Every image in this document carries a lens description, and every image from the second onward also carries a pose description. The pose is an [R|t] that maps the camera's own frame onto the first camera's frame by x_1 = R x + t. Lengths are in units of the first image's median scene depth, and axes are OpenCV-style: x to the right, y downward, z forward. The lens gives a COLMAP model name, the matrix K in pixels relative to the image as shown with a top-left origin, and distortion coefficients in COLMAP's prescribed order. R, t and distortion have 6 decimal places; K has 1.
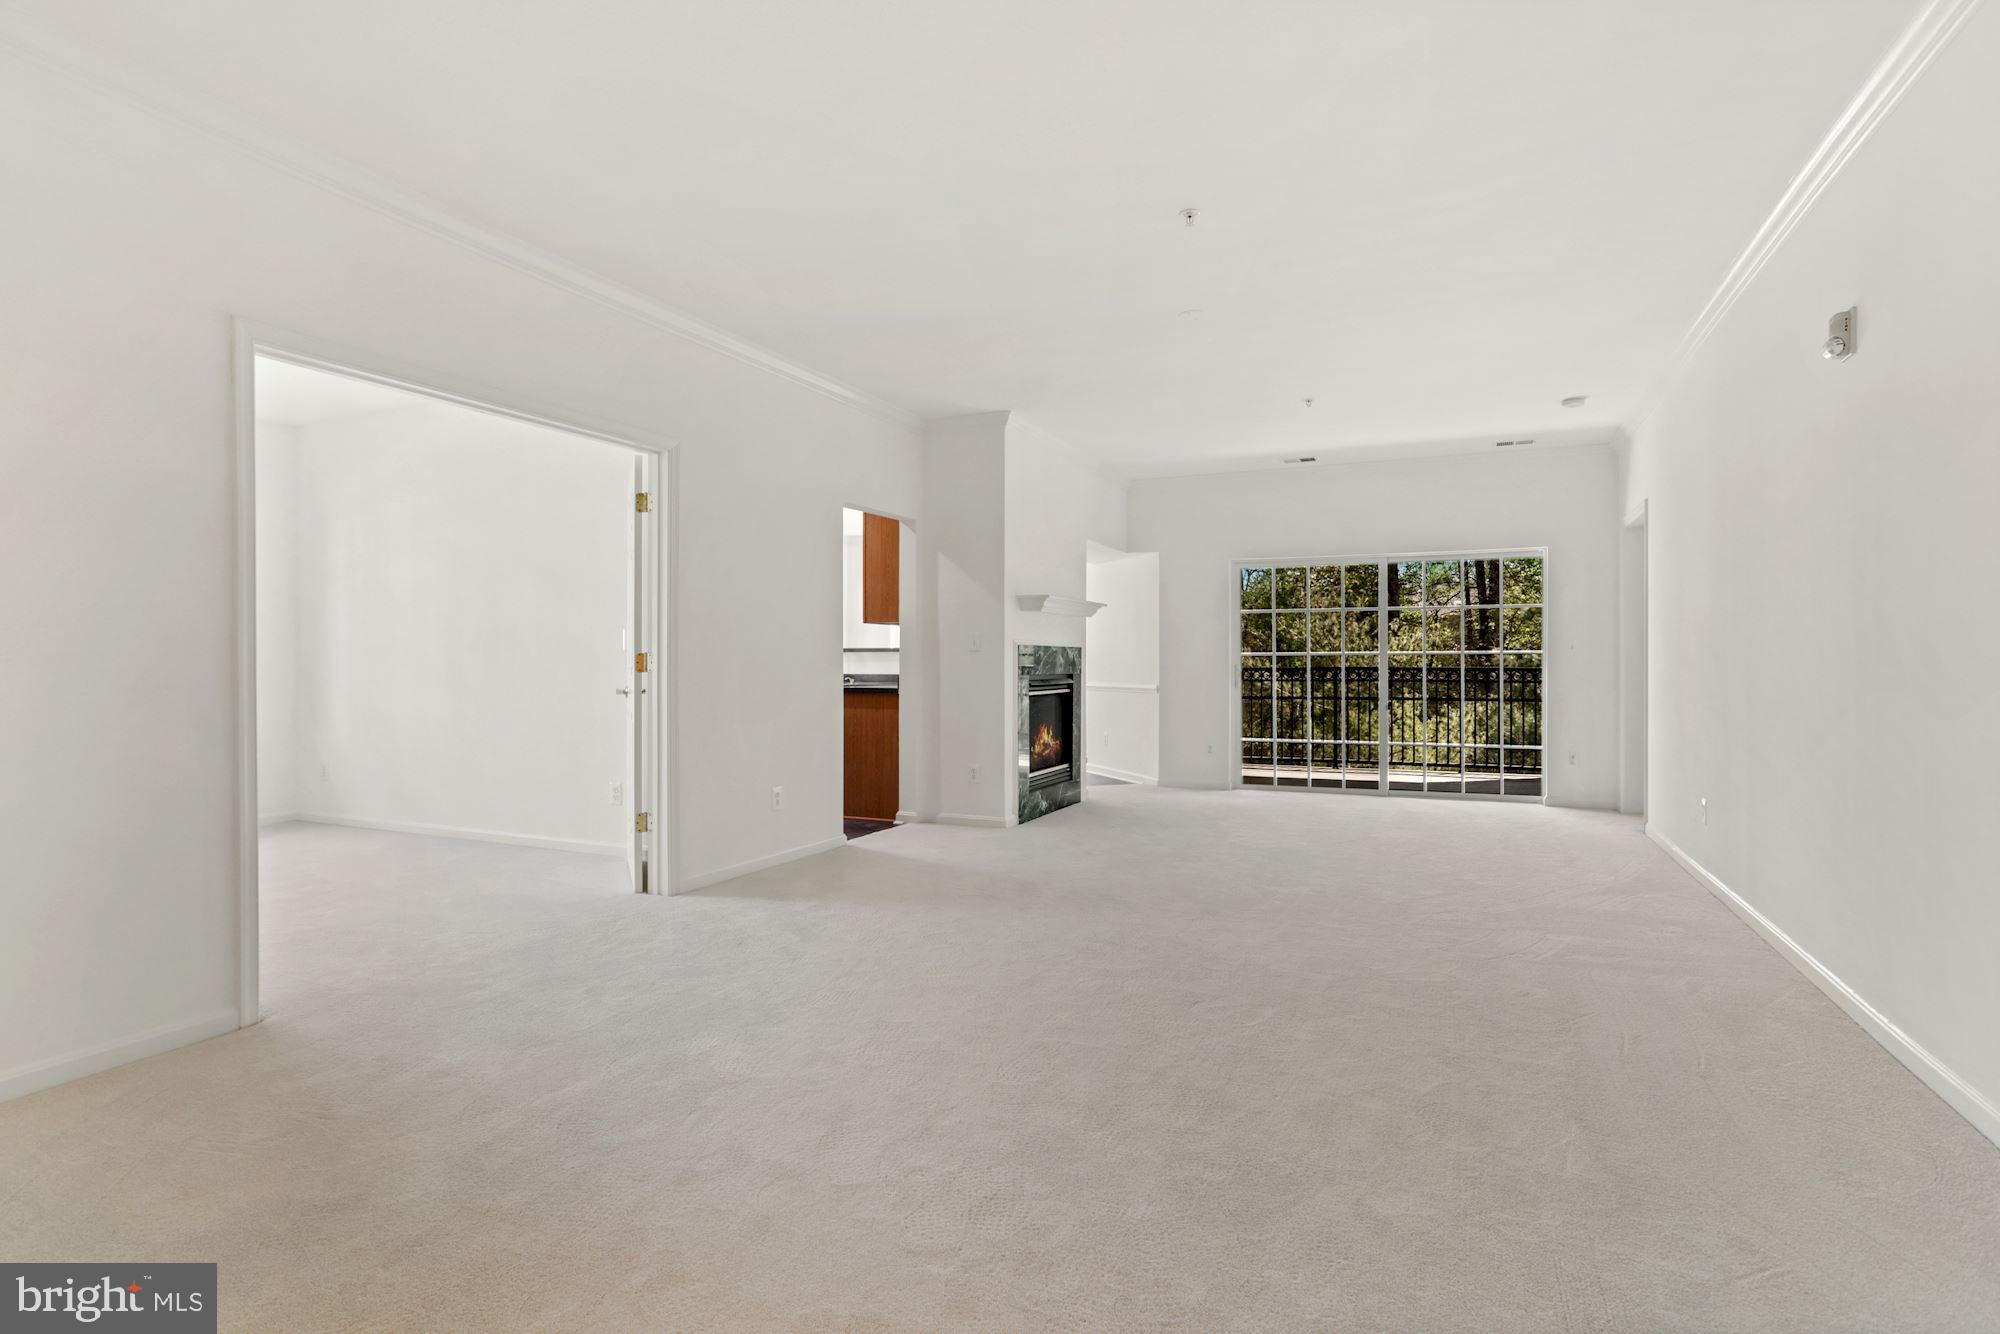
lens RADIAL K [[987.1, 0, 999.7], [0, 987.1, 659.6], [0, 0, 1]] dist [-0.045043, 0.034899]
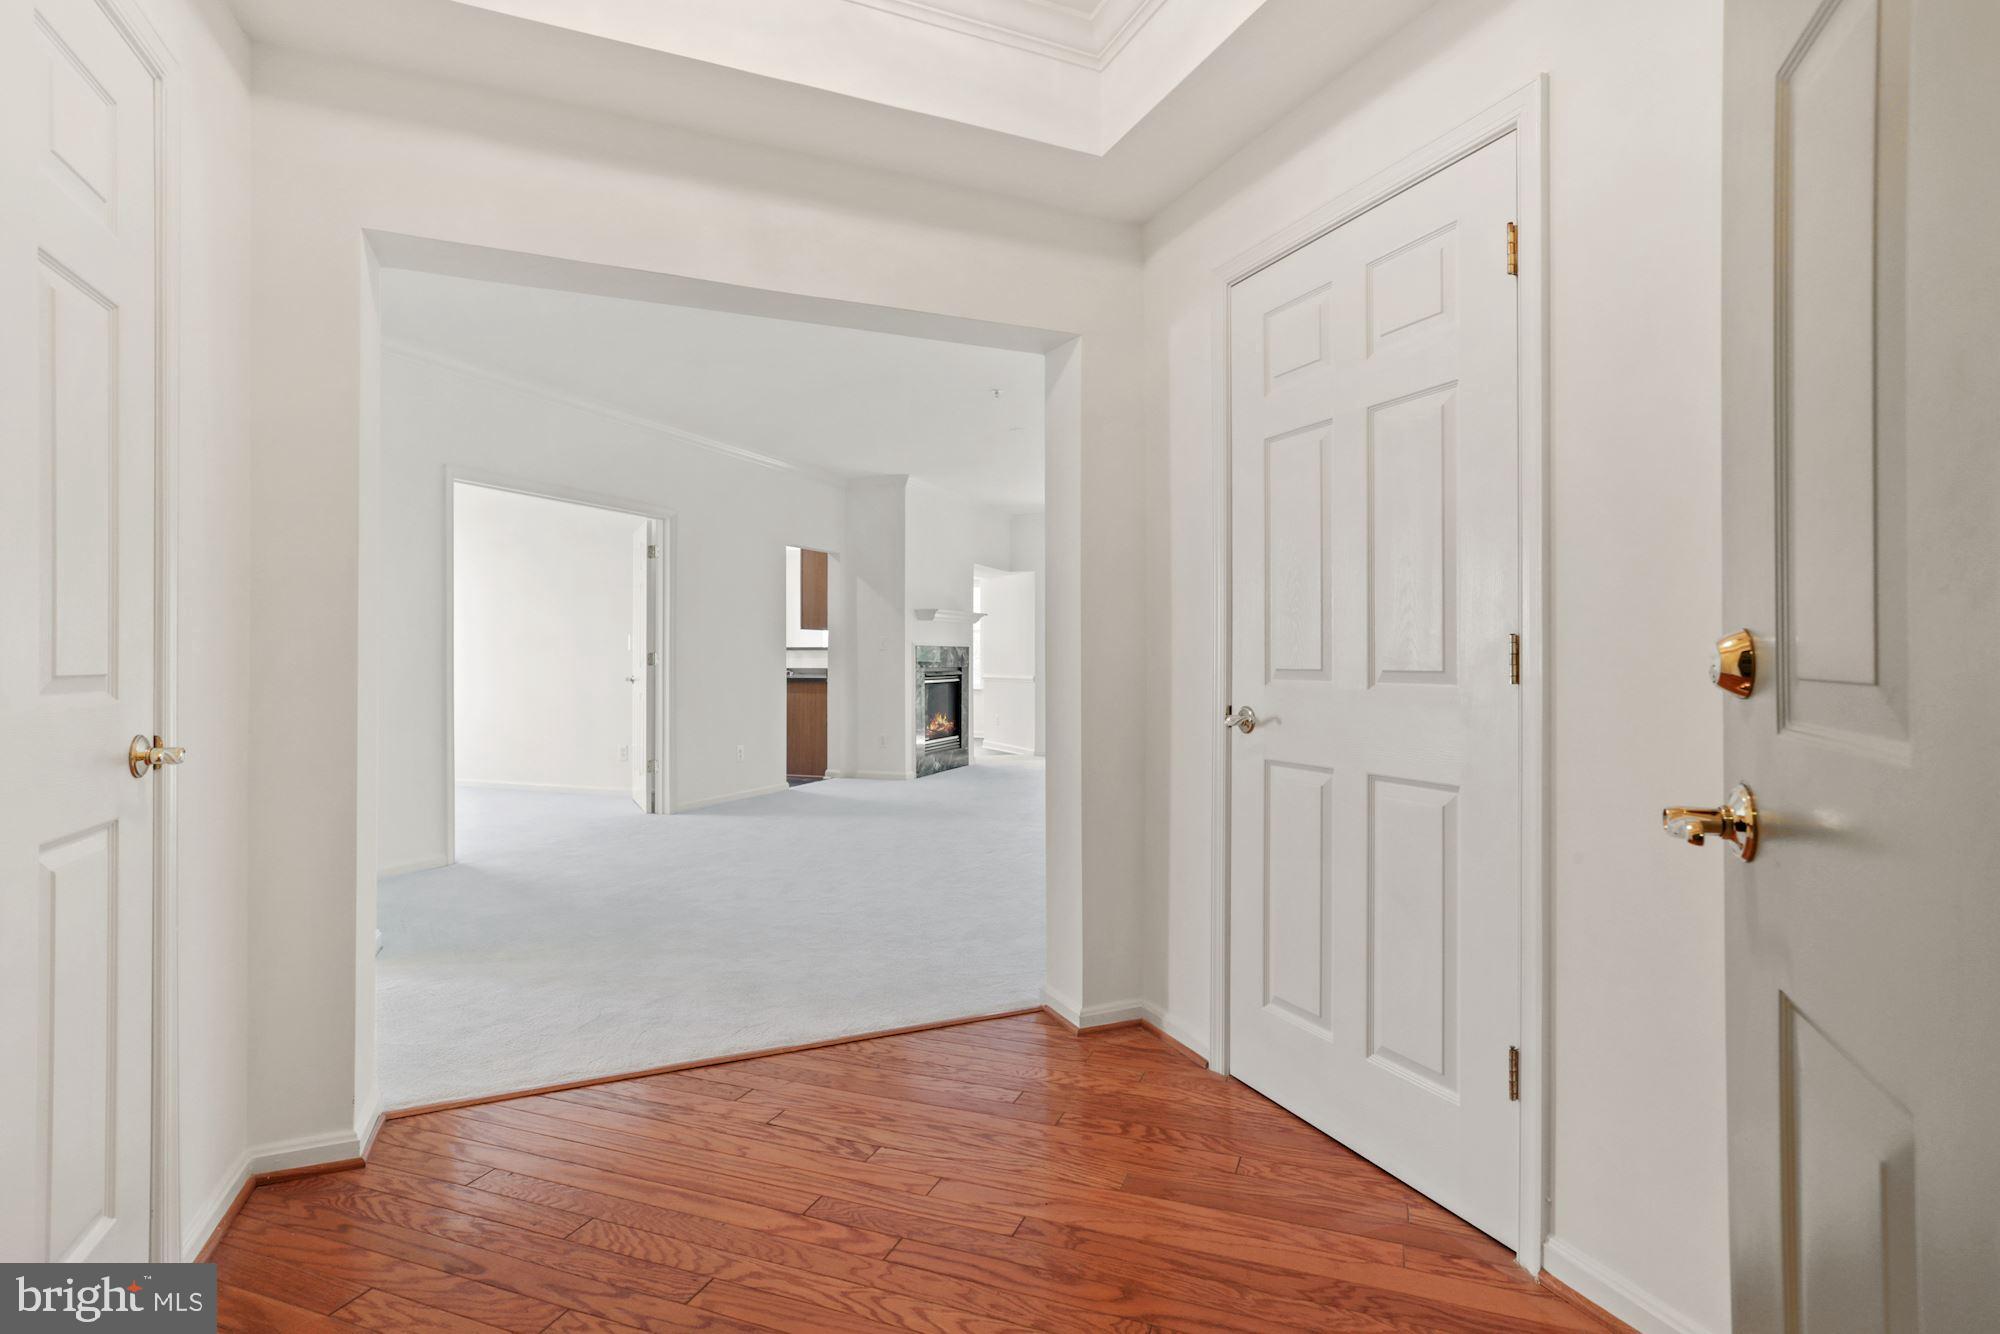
lens RADIAL K [[1033.6, 0, 990.6], [0, 1033.6, 649.8], [0, 0, 1]] dist [0.001731, 0.000624]
pose [[0.998931, -0.000848, 0.046218, 0.054137], [0.001103, 0.999984, -0.005488, -0.001359], [-0.046212, 0.005534, 0.998916, -0.412827]]
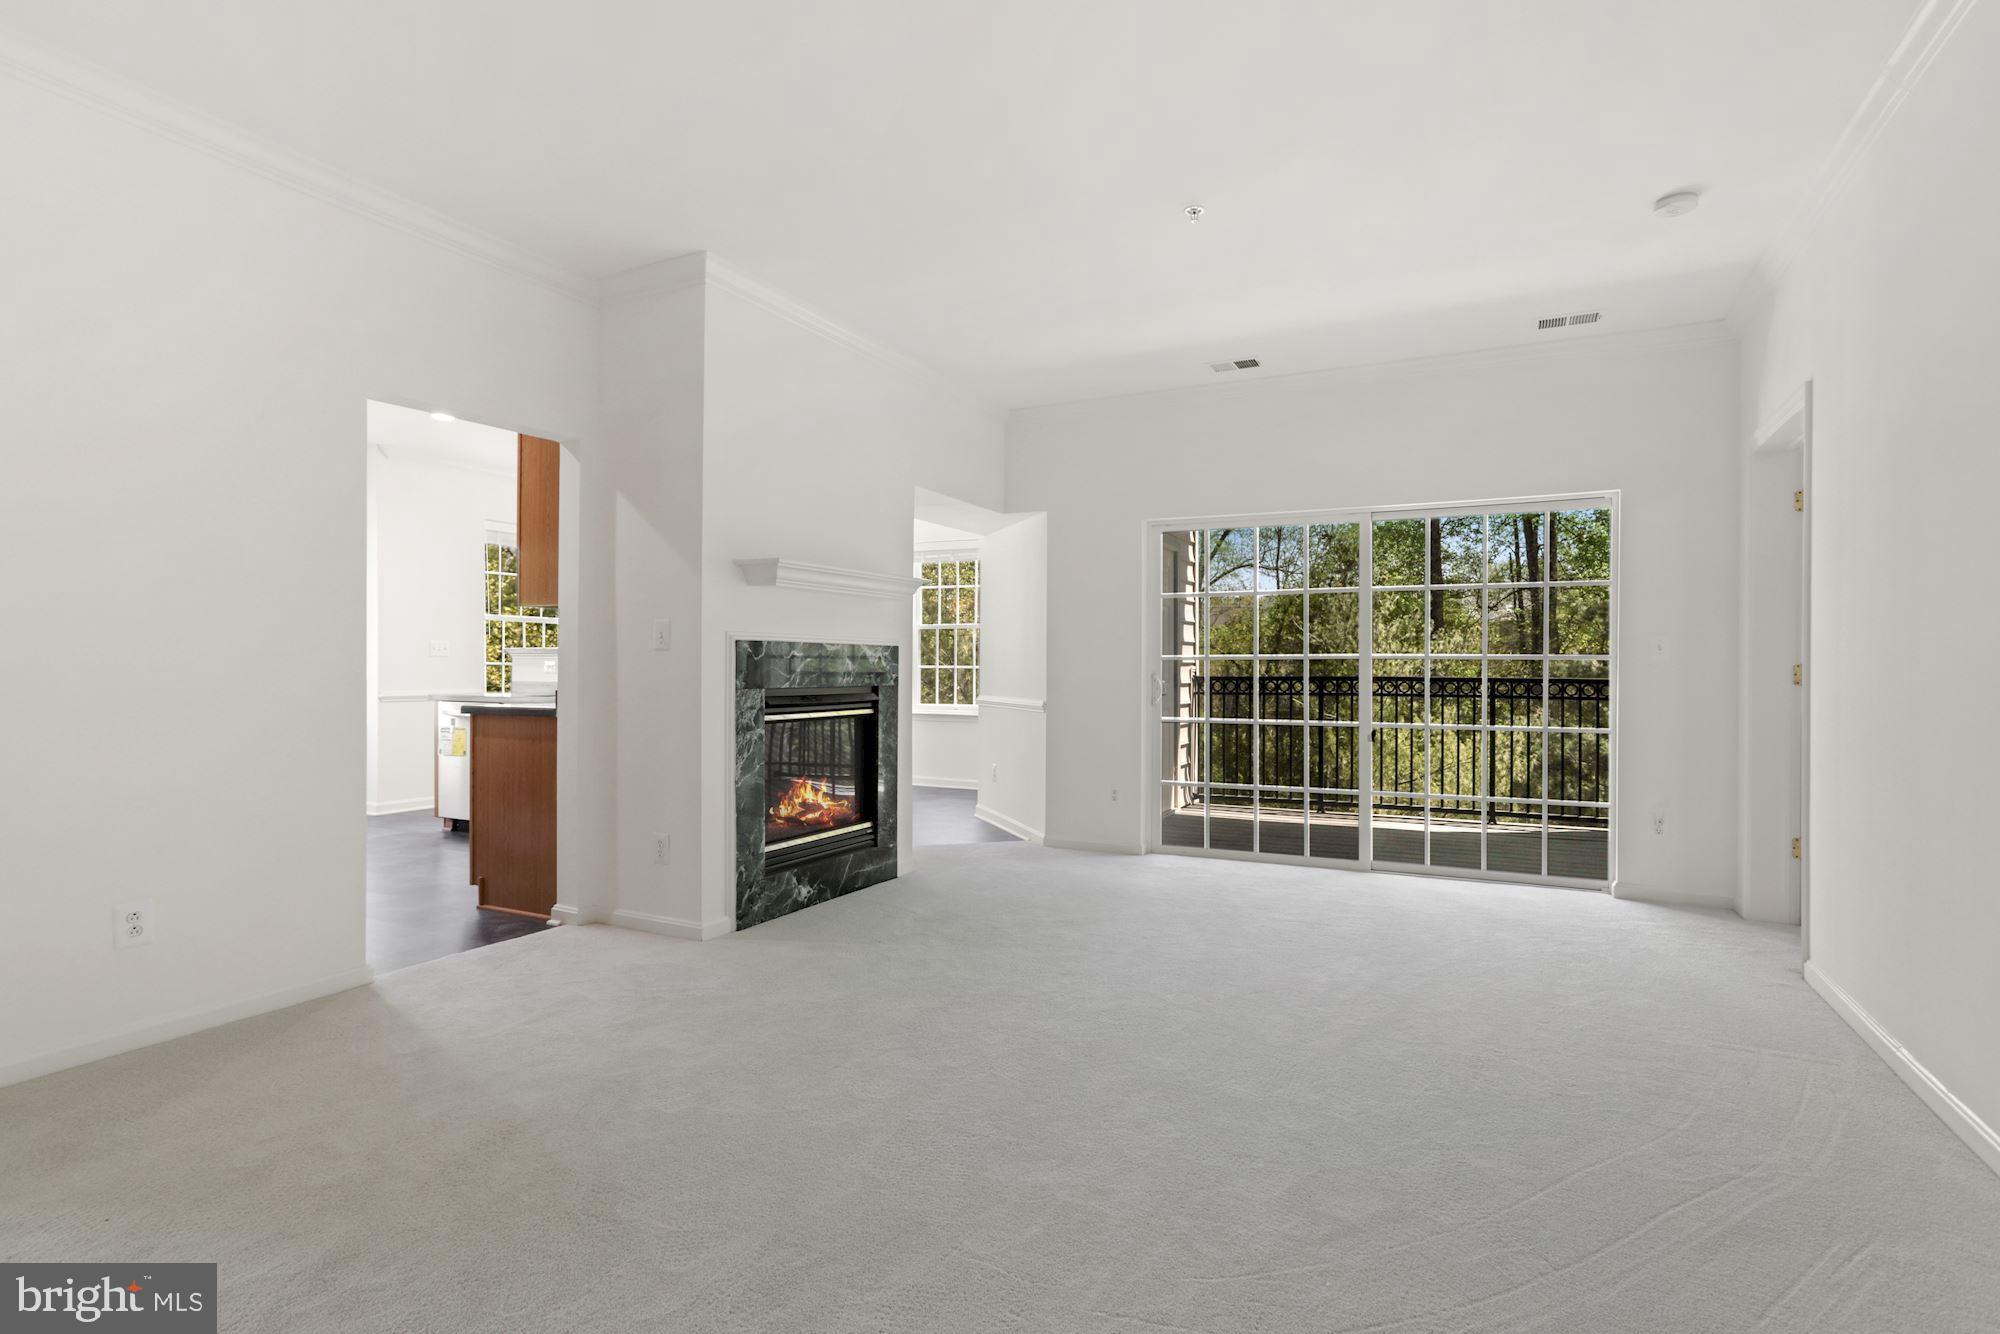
lens RADIAL K [[987.1, 0, 999.7], [0, 987.1, 659.6], [0, 0, 1]] dist [-0.045043, 0.034899]
pose [[0.998943, 0.004047, -0.045793, 0.204596], [-0.004315, 0.999974, -0.005761, 0.000338], [0.045769, 0.005952, 0.998934, 0.380985]]
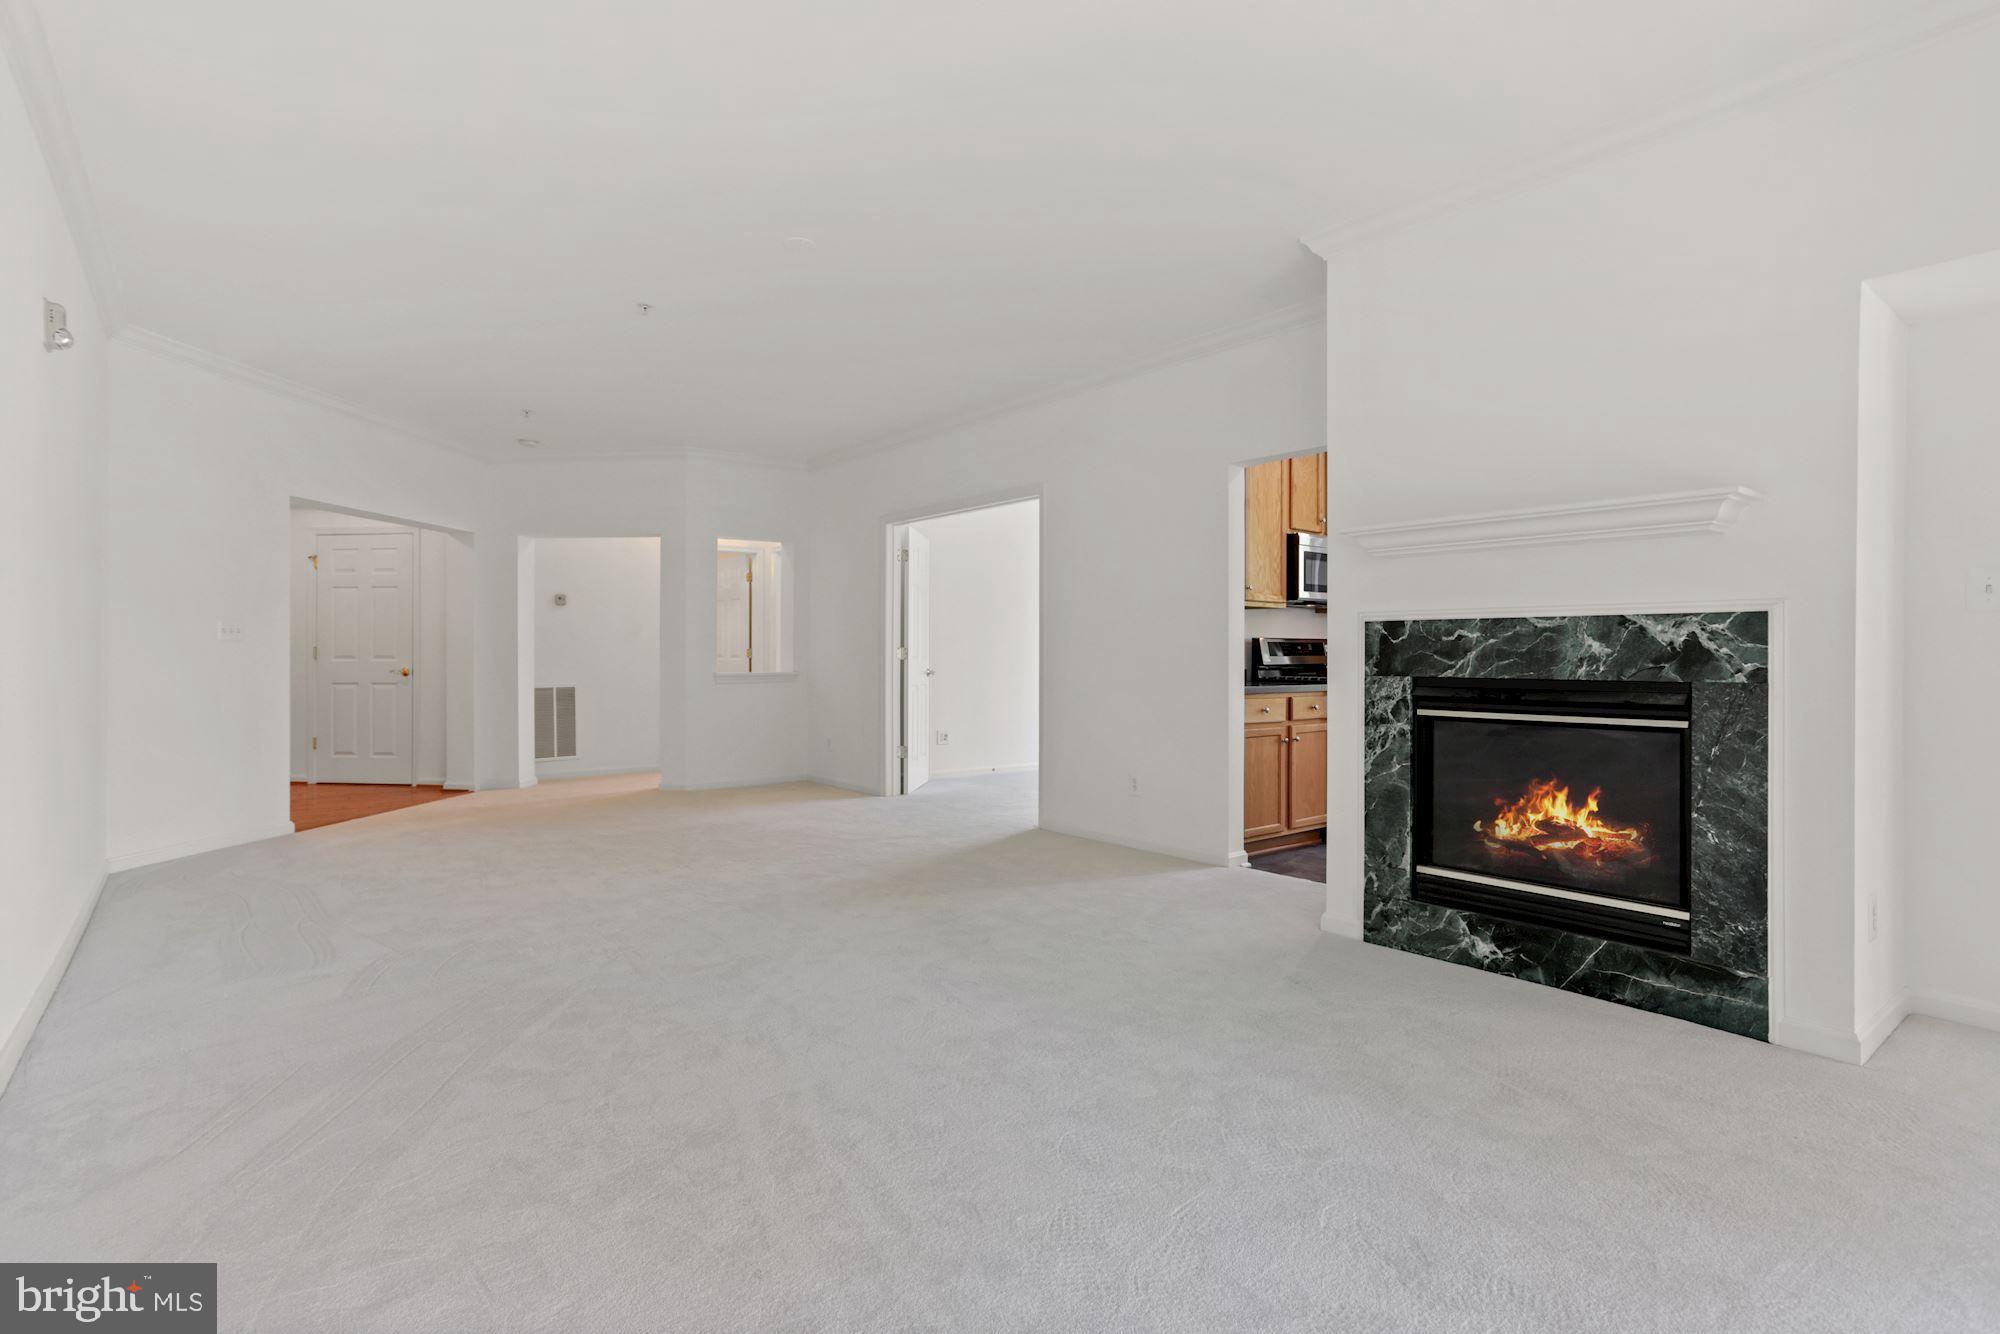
lens RADIAL K [[987.1, 0, 999.7], [0, 987.1, 659.6], [0, 0, 1]] dist [-0.045043, 0.034899]
pose [[-0.439081, 0.000679, -0.898447, 0.591365], [-0.002792, 0.999994, 0.002120, 0.006091], [0.898443, 0.003439, -0.439077, 1.022950]]
